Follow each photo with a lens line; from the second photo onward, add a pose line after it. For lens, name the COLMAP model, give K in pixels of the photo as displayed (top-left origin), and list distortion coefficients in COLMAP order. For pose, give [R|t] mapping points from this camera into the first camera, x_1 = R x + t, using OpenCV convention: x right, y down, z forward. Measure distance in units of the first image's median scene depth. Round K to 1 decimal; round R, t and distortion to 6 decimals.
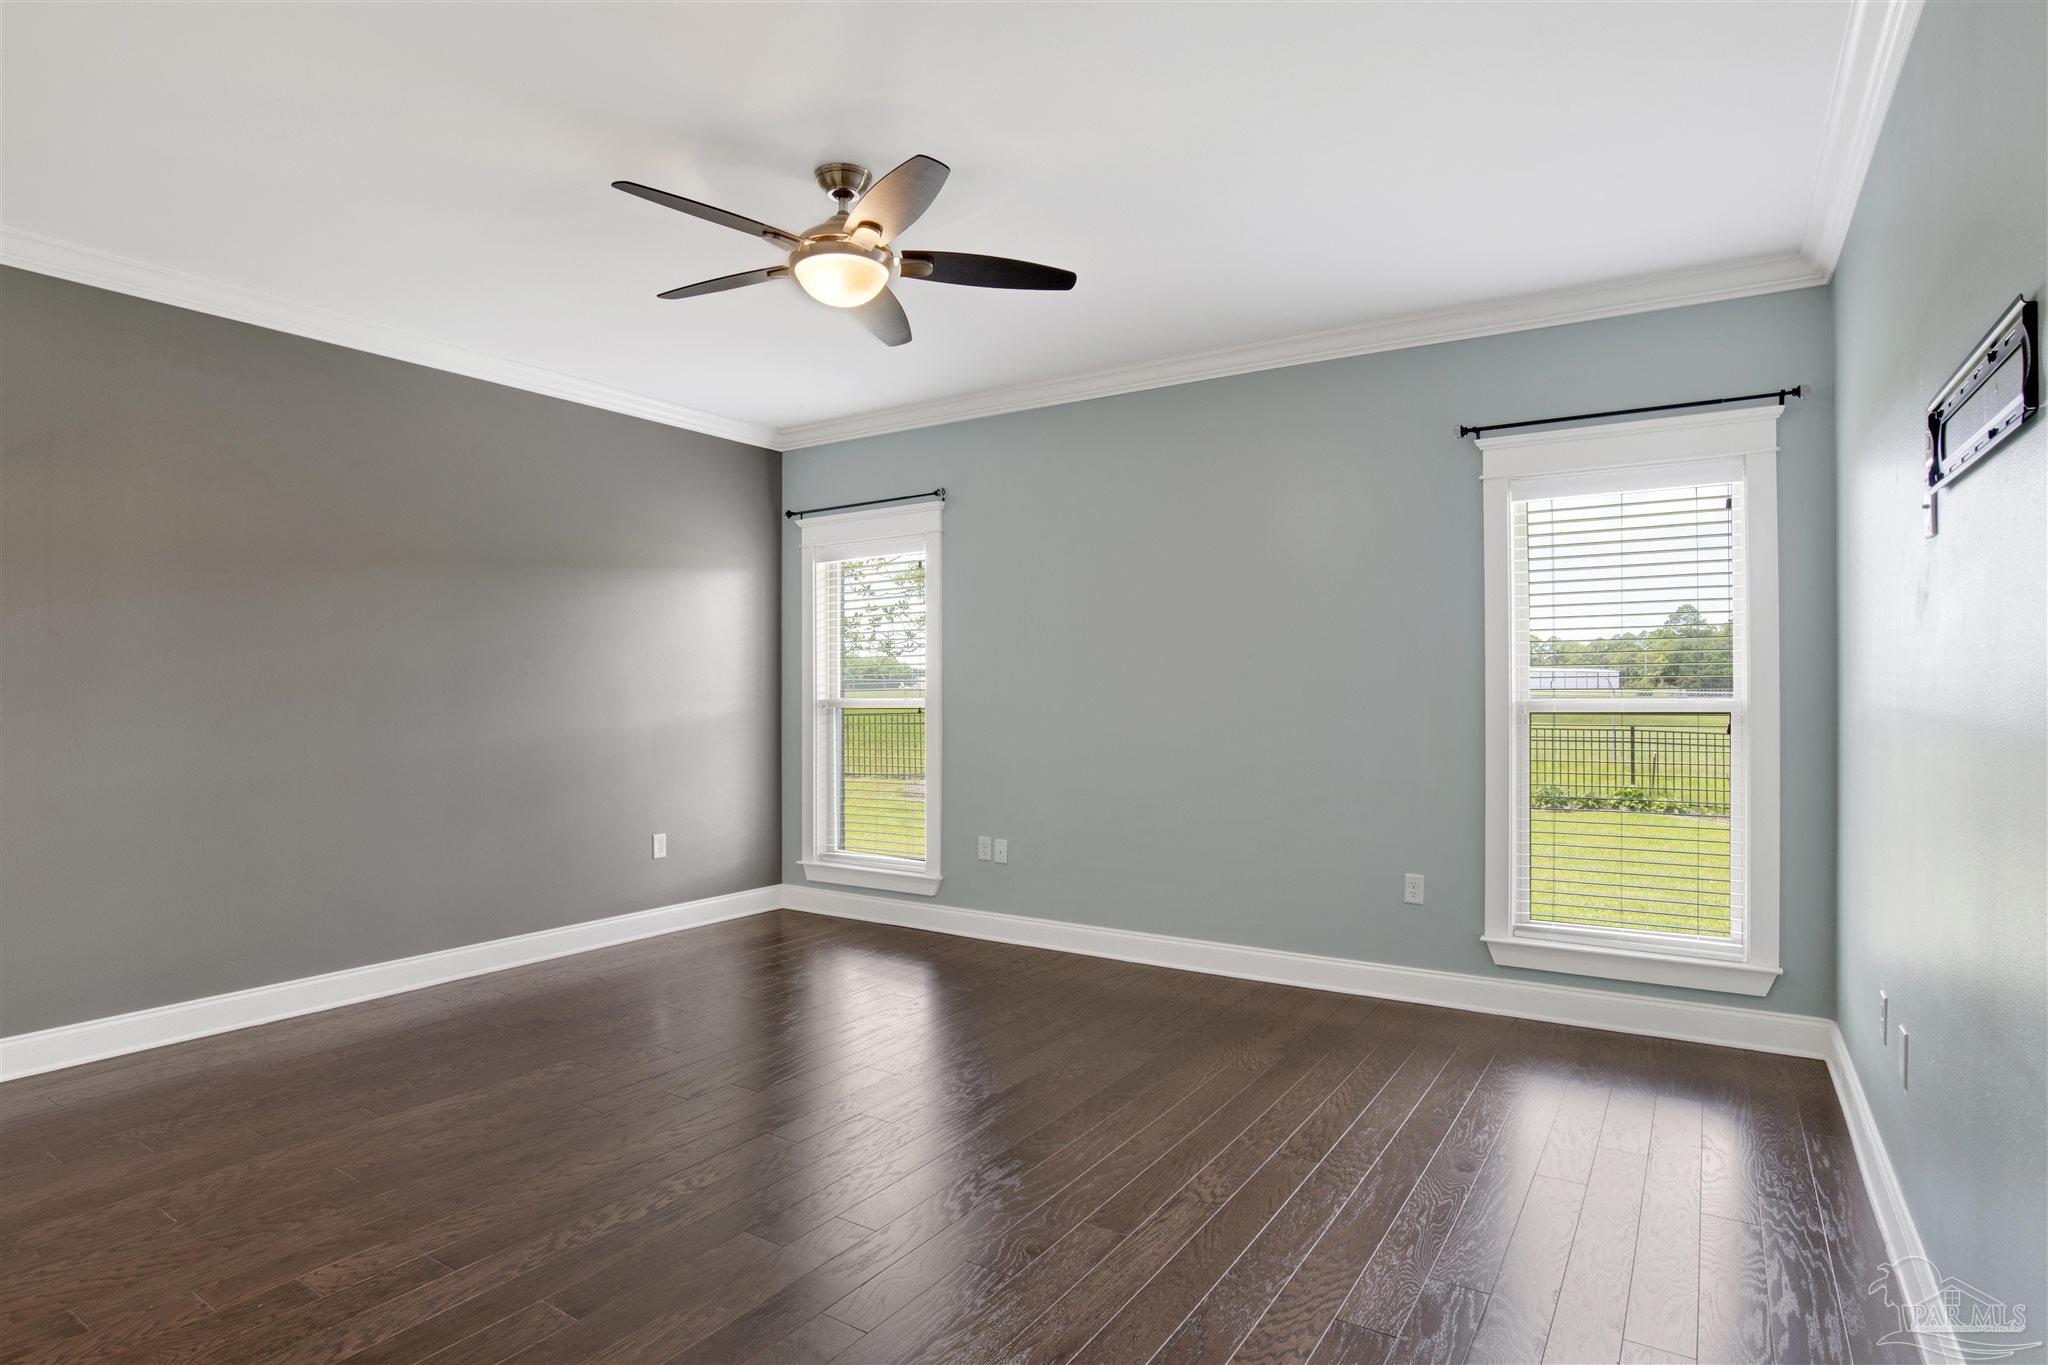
lens RADIAL K [[1096.4, 0, 1025.1], [0, 1096.4, 687.4], [0, 0, 1]] dist [-0.062396, 0.017270]
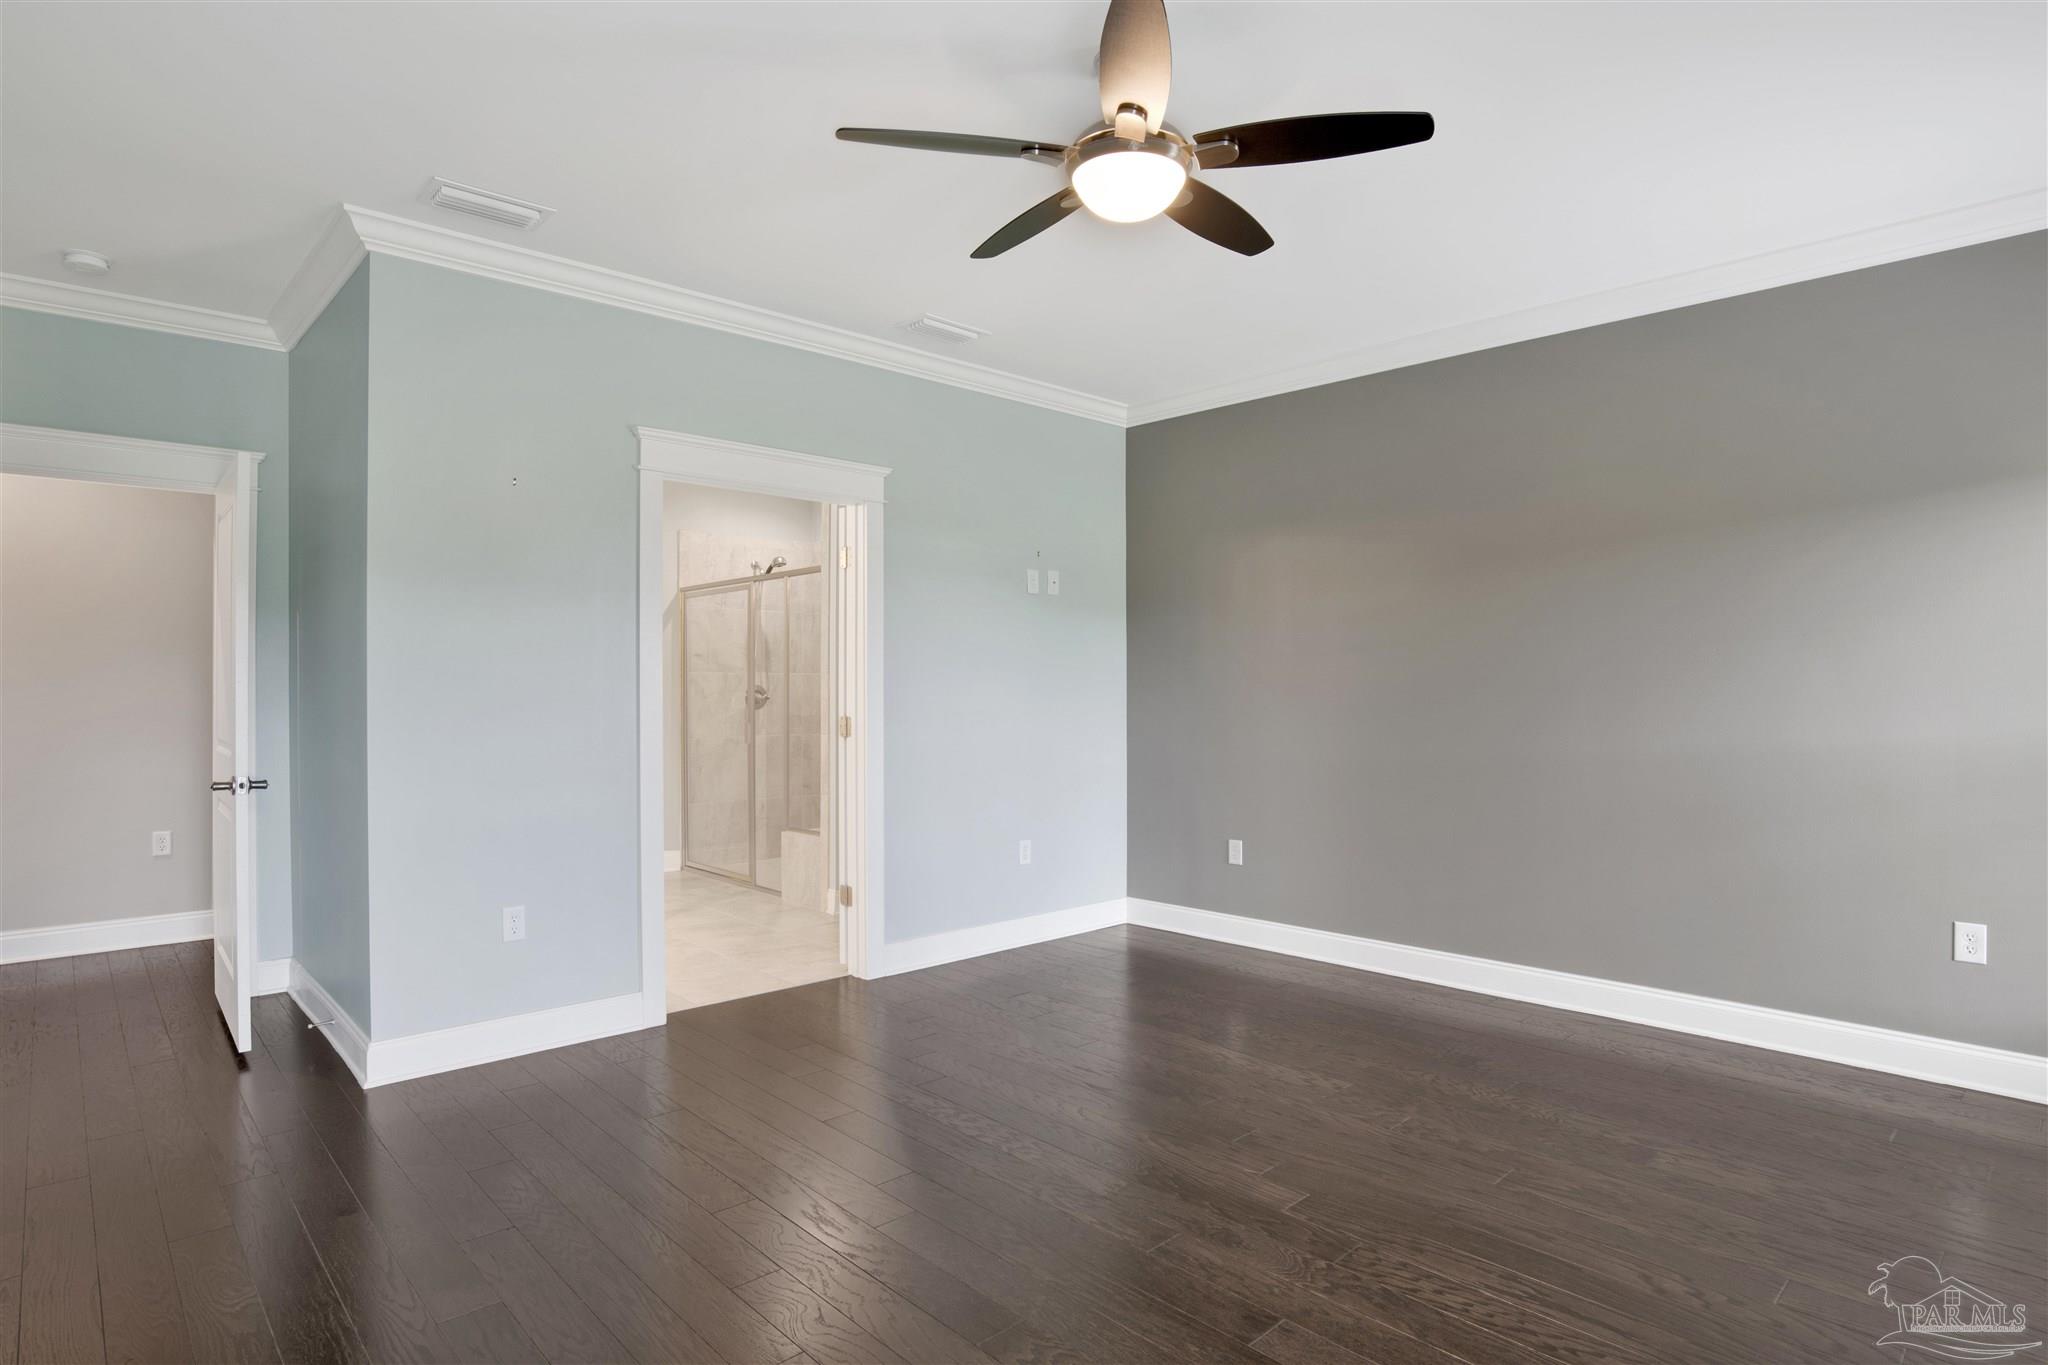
lens RADIAL K [[1096.4, 0, 1022.7], [0, 1096.4, 687.6], [0, 0, 1]] dist [-0.062396, 0.017270]
pose [[-0.260654, -0.002655, -0.965429, 0.532455], [0.001163, 0.999995, -0.003064, 0.010620], [0.965432, -0.001921, -0.260650, 0.957240]]
